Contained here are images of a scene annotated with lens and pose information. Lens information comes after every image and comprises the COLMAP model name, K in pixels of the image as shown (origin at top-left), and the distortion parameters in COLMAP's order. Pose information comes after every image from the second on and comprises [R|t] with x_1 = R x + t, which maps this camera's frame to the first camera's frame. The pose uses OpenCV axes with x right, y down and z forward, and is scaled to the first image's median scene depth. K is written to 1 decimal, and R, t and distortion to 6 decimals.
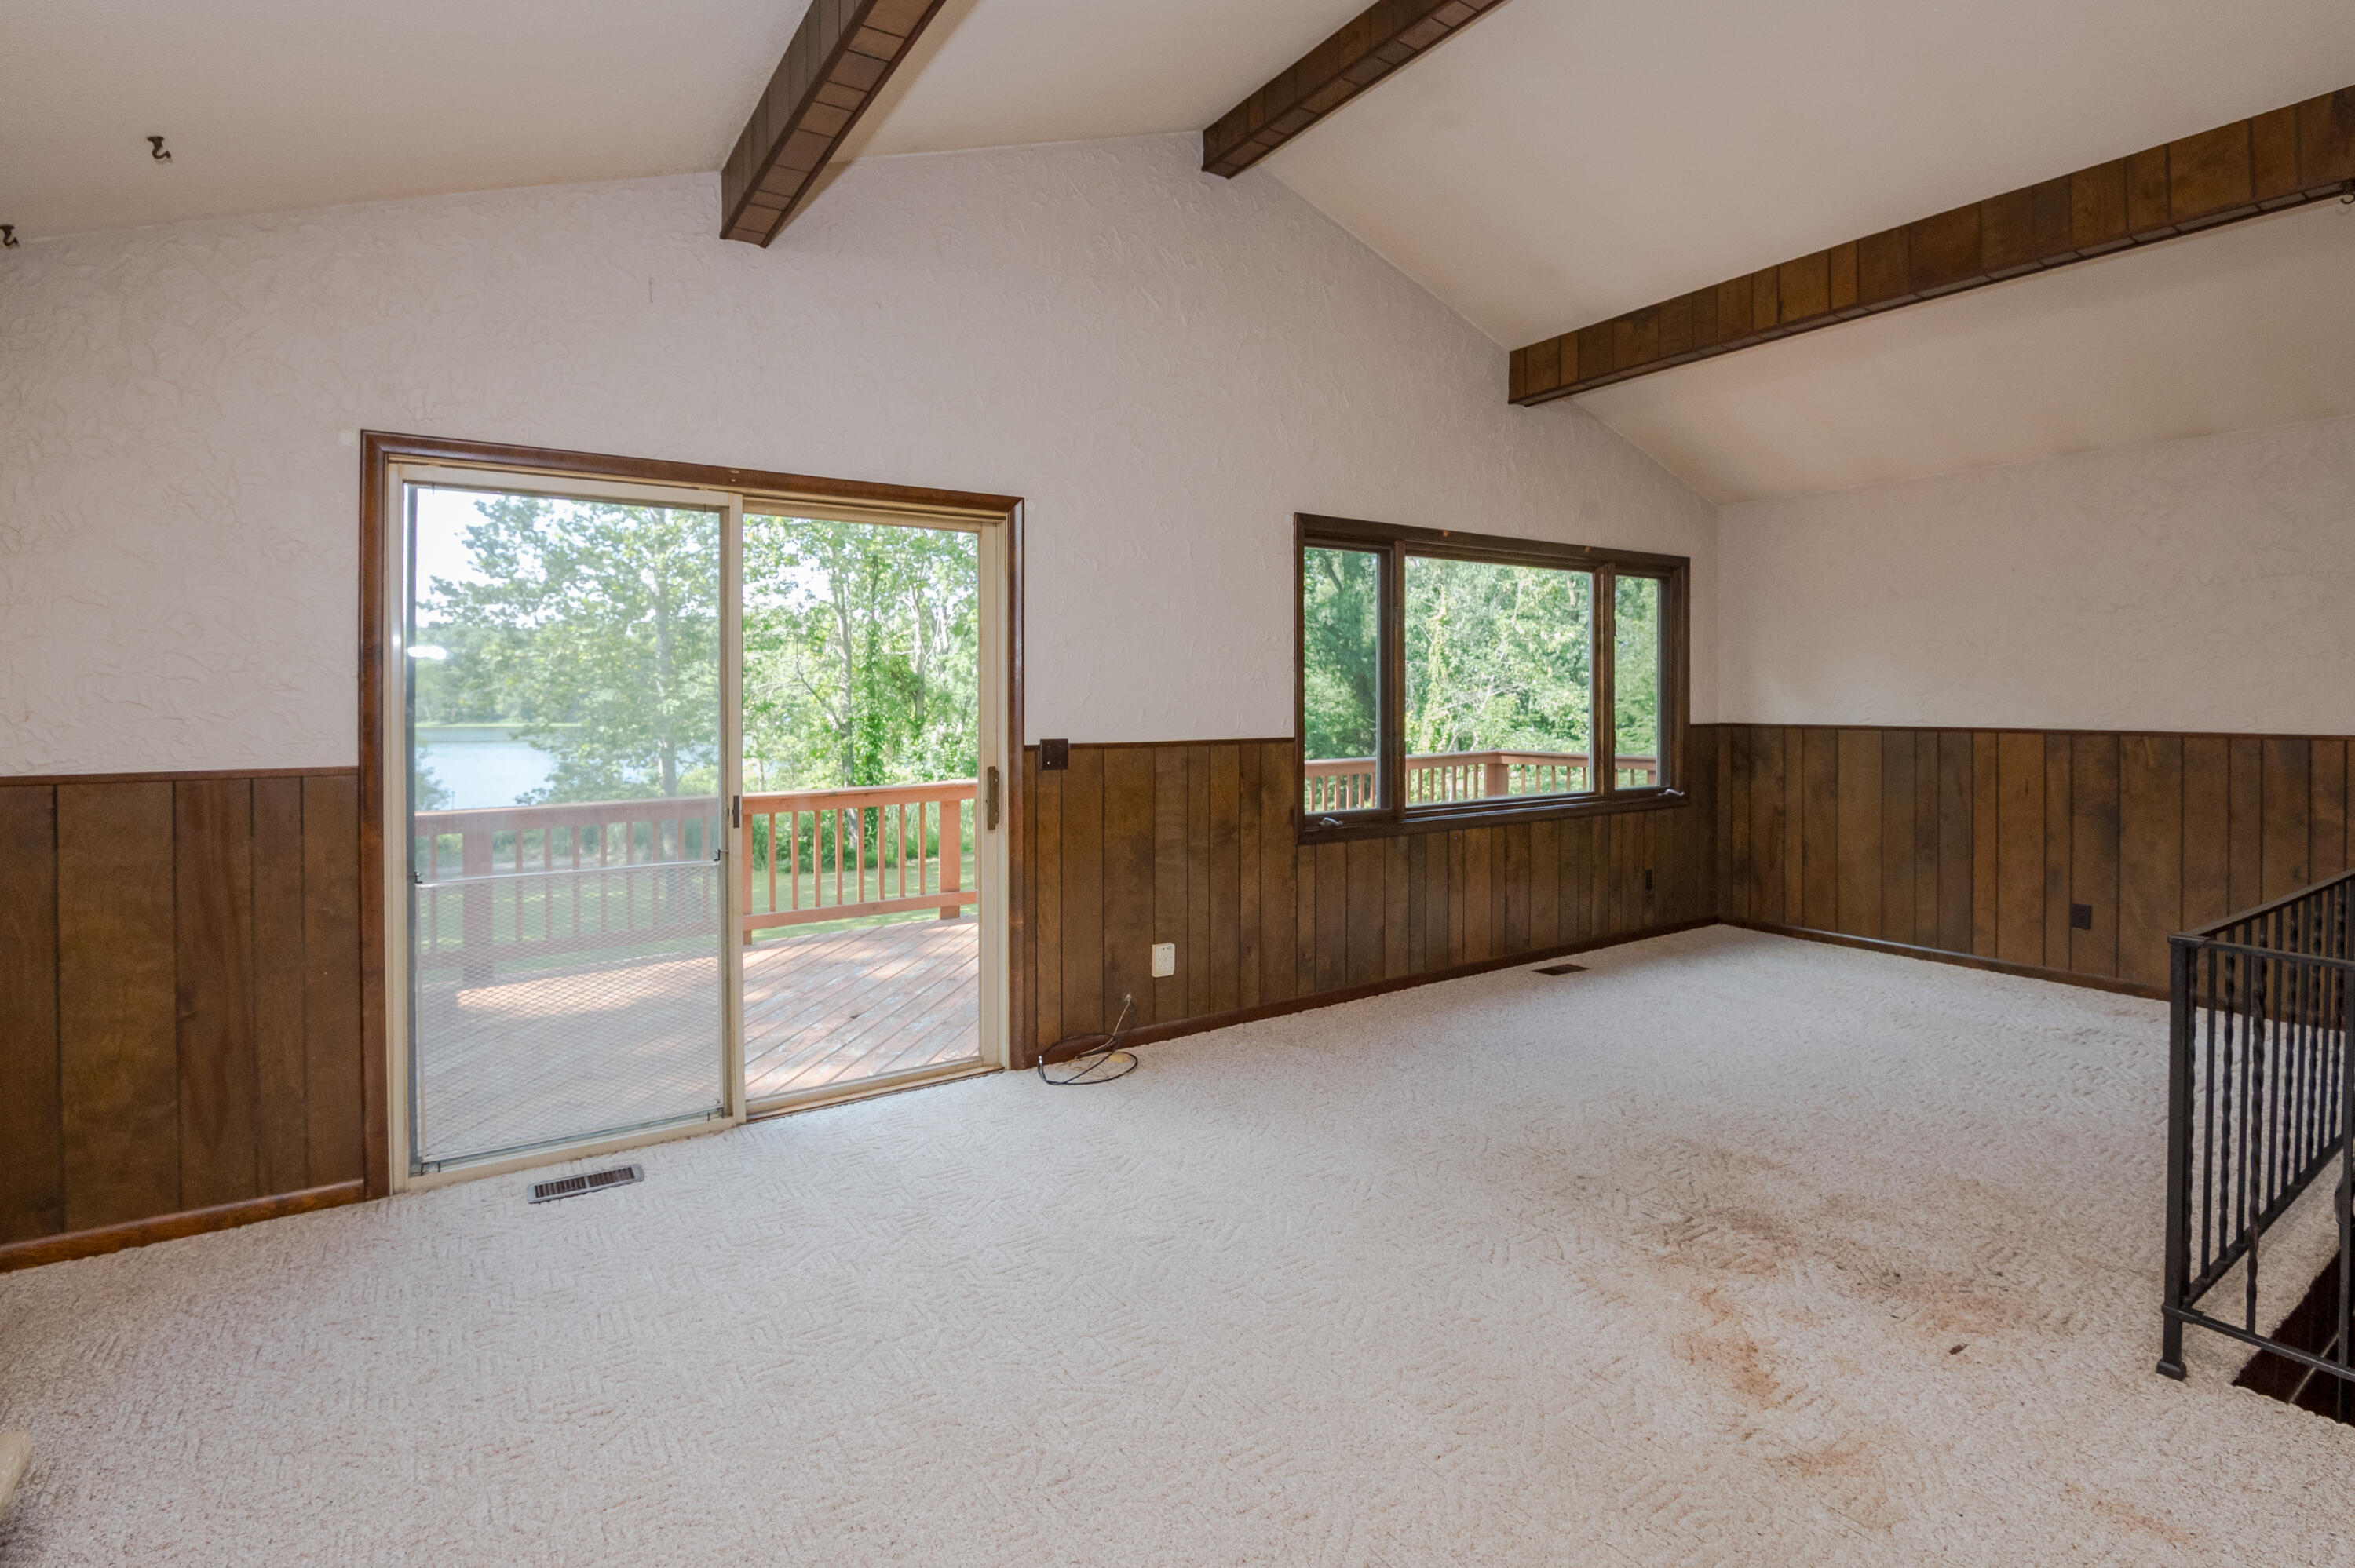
lens RADIAL K [[1115.9, 0, 1170.0], [0, 1115.9, 709.9], [0, 0, 1]] dist [-0.000721, -0.021054]
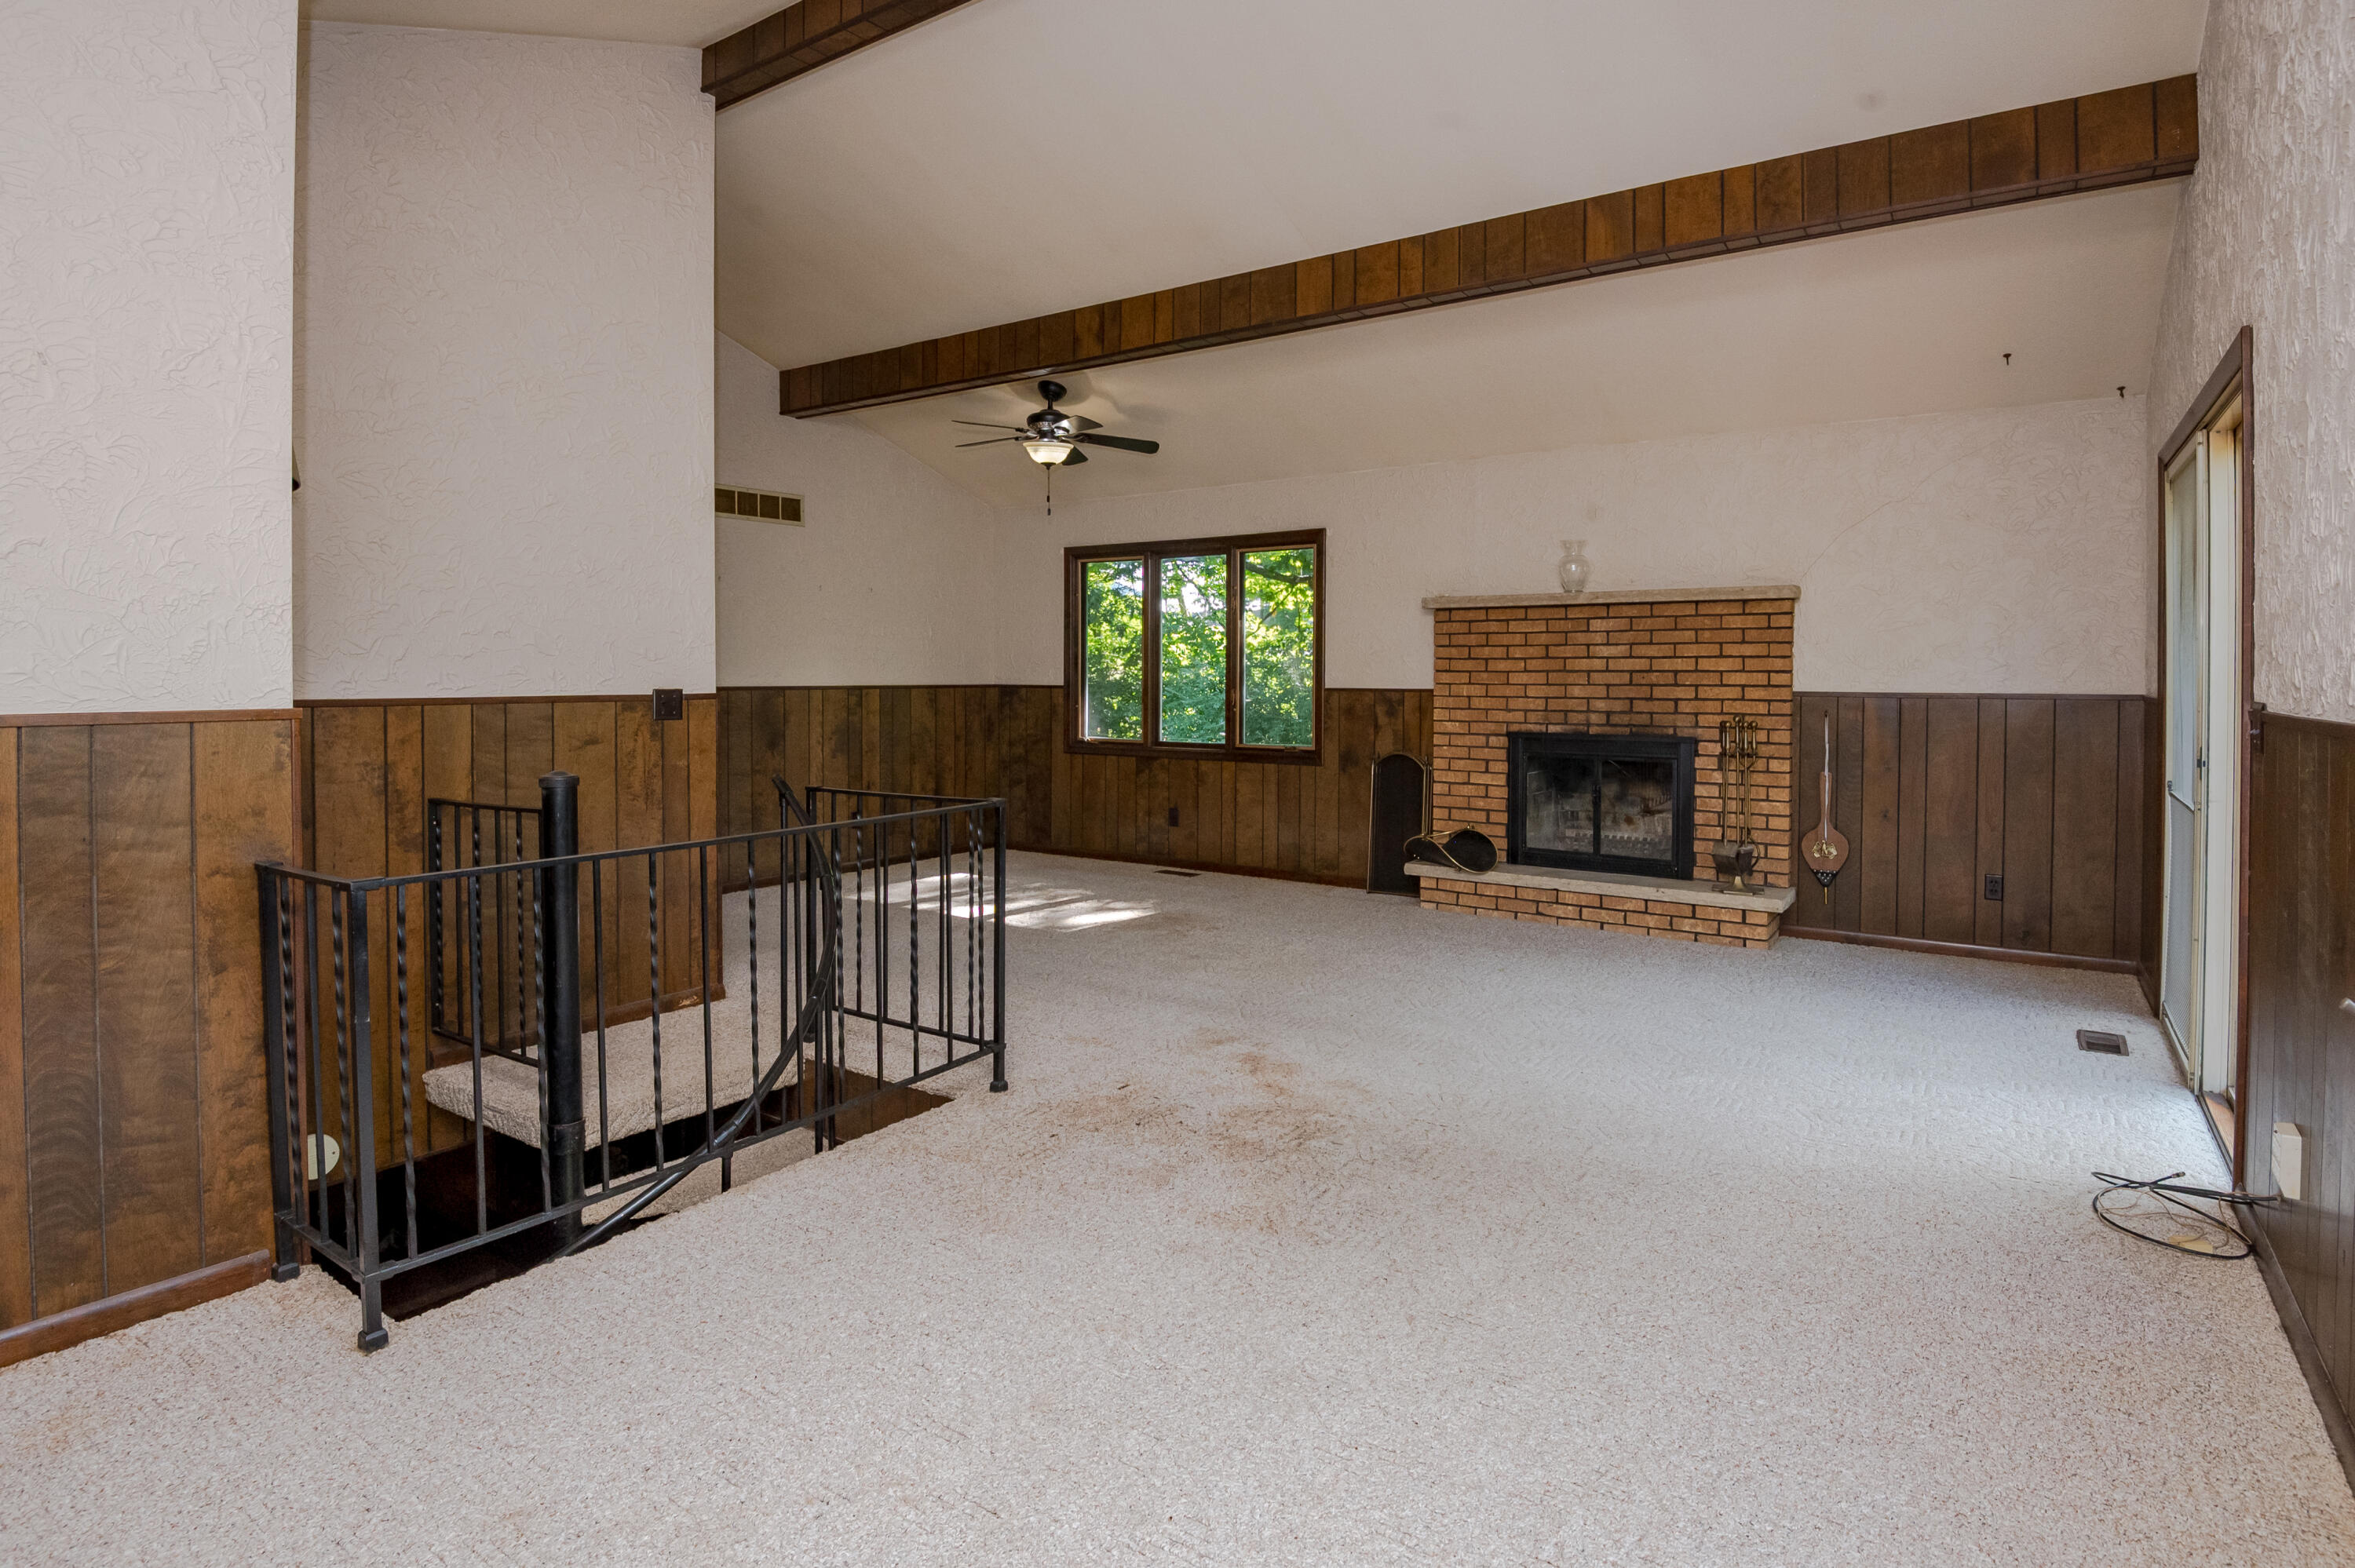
lens RADIAL K [[1205.7, 0, 1174.4], [0, 1205.7, 688.8], [0, 0, 1]] dist [-0.005959, -0.000696]
pose [[-0.928415, 0.006993, -0.371479, 0.575829], [-0.002738, 0.999667, 0.025661, 0.002813], [0.371535, 0.024842, -0.928086, 1.156058]]
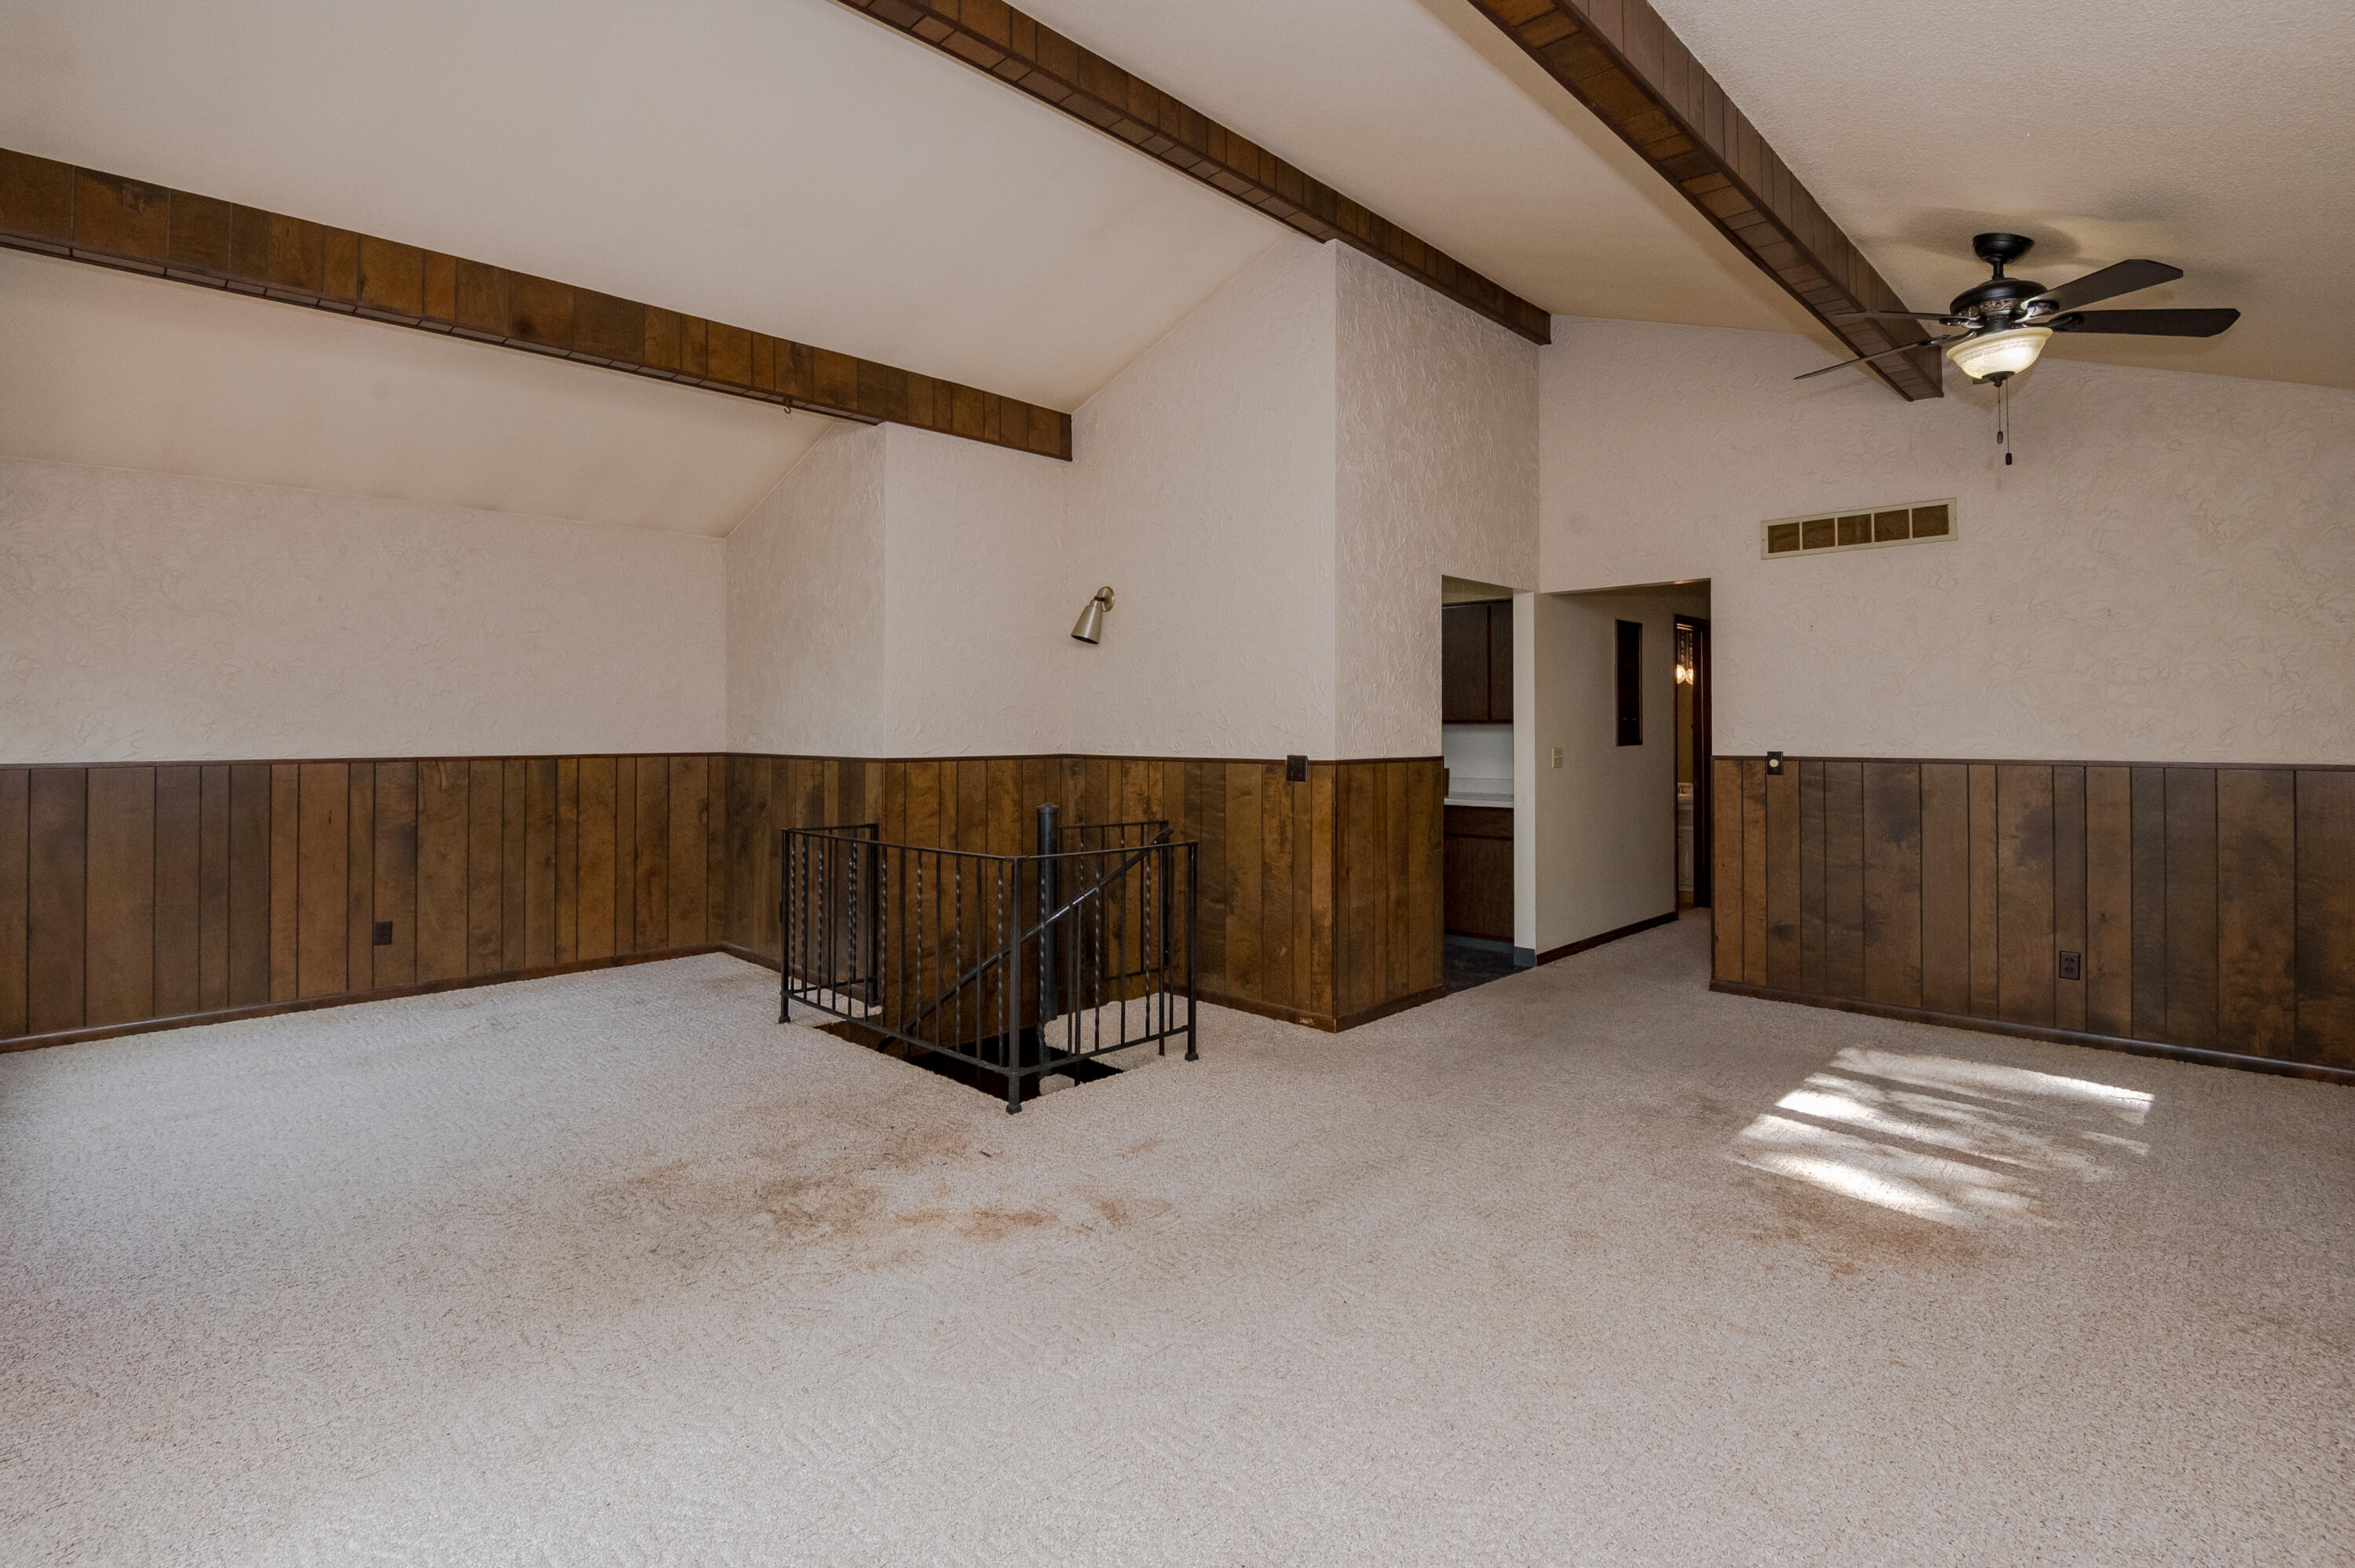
lens RADIAL K [[1115.9, 0, 1170.0], [0, 1115.9, 709.9], [0, 0, 1]] dist [-0.000721, -0.021054]
pose [[-0.208084, 0.017754, 0.977950, -0.387595], [0.014937, 0.999776, -0.014972, -0.000787], [-0.977997, 0.011493, -0.208303, 0.489159]]
